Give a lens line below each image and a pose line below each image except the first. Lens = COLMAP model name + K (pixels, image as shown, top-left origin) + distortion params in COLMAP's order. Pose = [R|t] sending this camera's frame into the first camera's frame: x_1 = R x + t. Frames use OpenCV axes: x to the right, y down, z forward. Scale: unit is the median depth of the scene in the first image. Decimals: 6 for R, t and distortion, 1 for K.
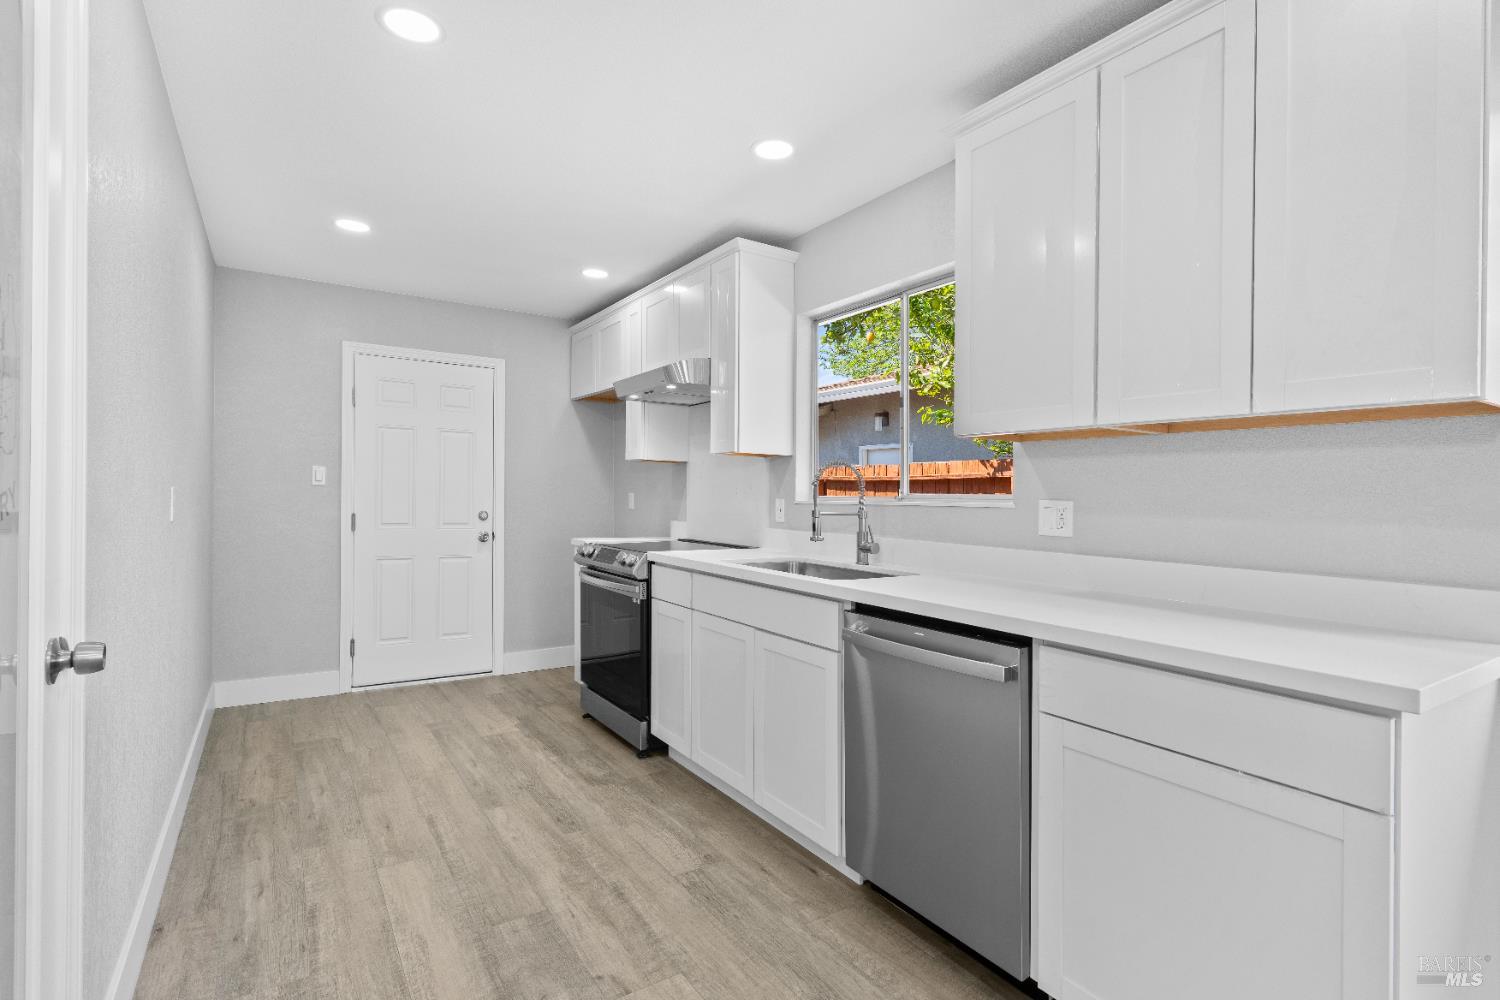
lens RADIAL K [[710.6, 0, 741.1], [0, 710.6, 508.3], [0, 0, 1]] dist [0.004855, -0.001703]
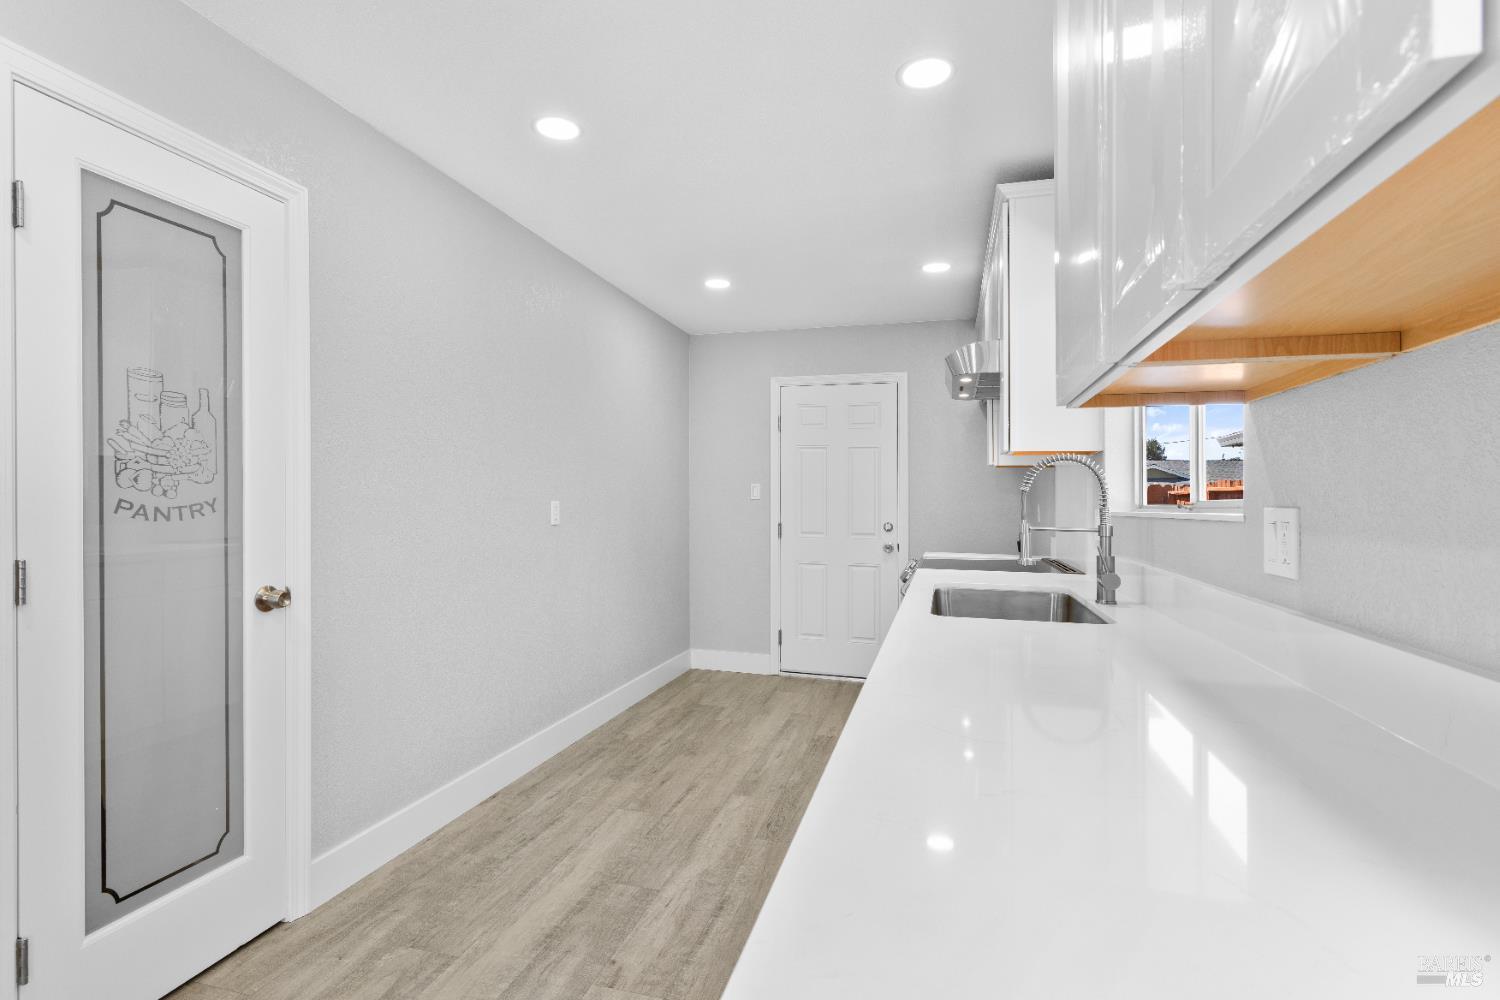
lens RADIAL K [[710.6, 0, 755.0], [0, 710.6, 510.1], [0, 0, 1]] dist [0.004855, -0.001703]
pose [[0.663397, -0.000929, -0.748267, 0.405419], [-0.011870, 0.999860, -0.011766, 0.000386], [0.748173, 0.016688, 0.663294, 0.249227]]
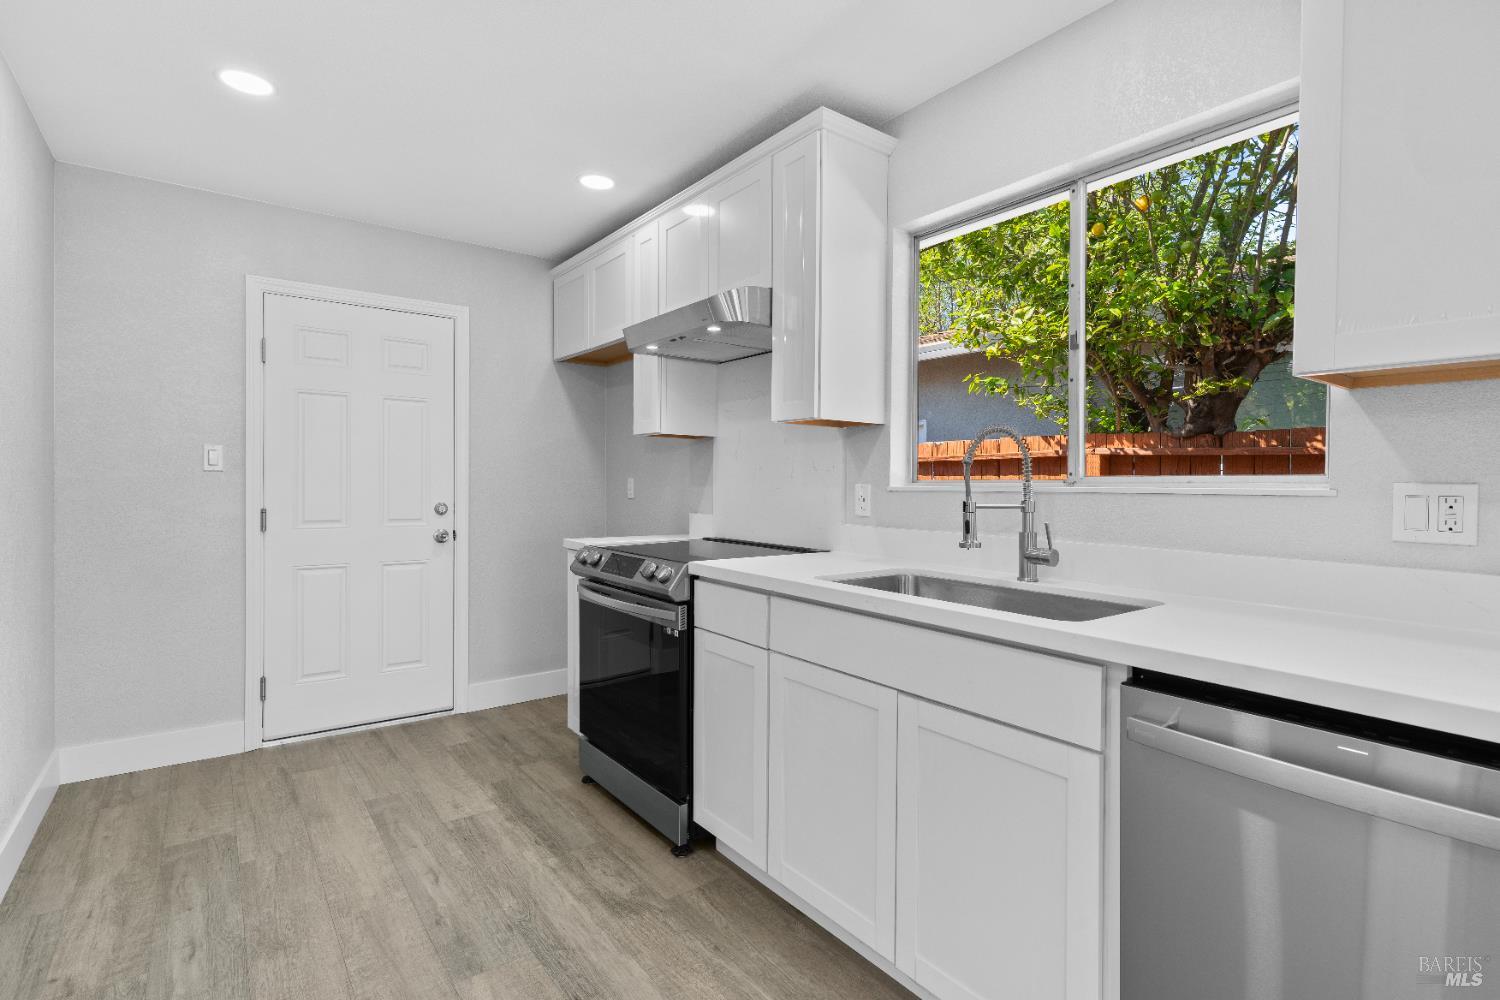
lens RADIAL K [[710.6, 0, 738.8], [0, 710.6, 488.3], [0, 0, 1]] dist [0.004855, -0.001703]
pose [[0.998170, -0.007839, 0.059952, -0.123188], [0.008253, 0.999944, -0.006673, -0.005854], [-0.059896, 0.007155, 0.998179, 0.299606]]
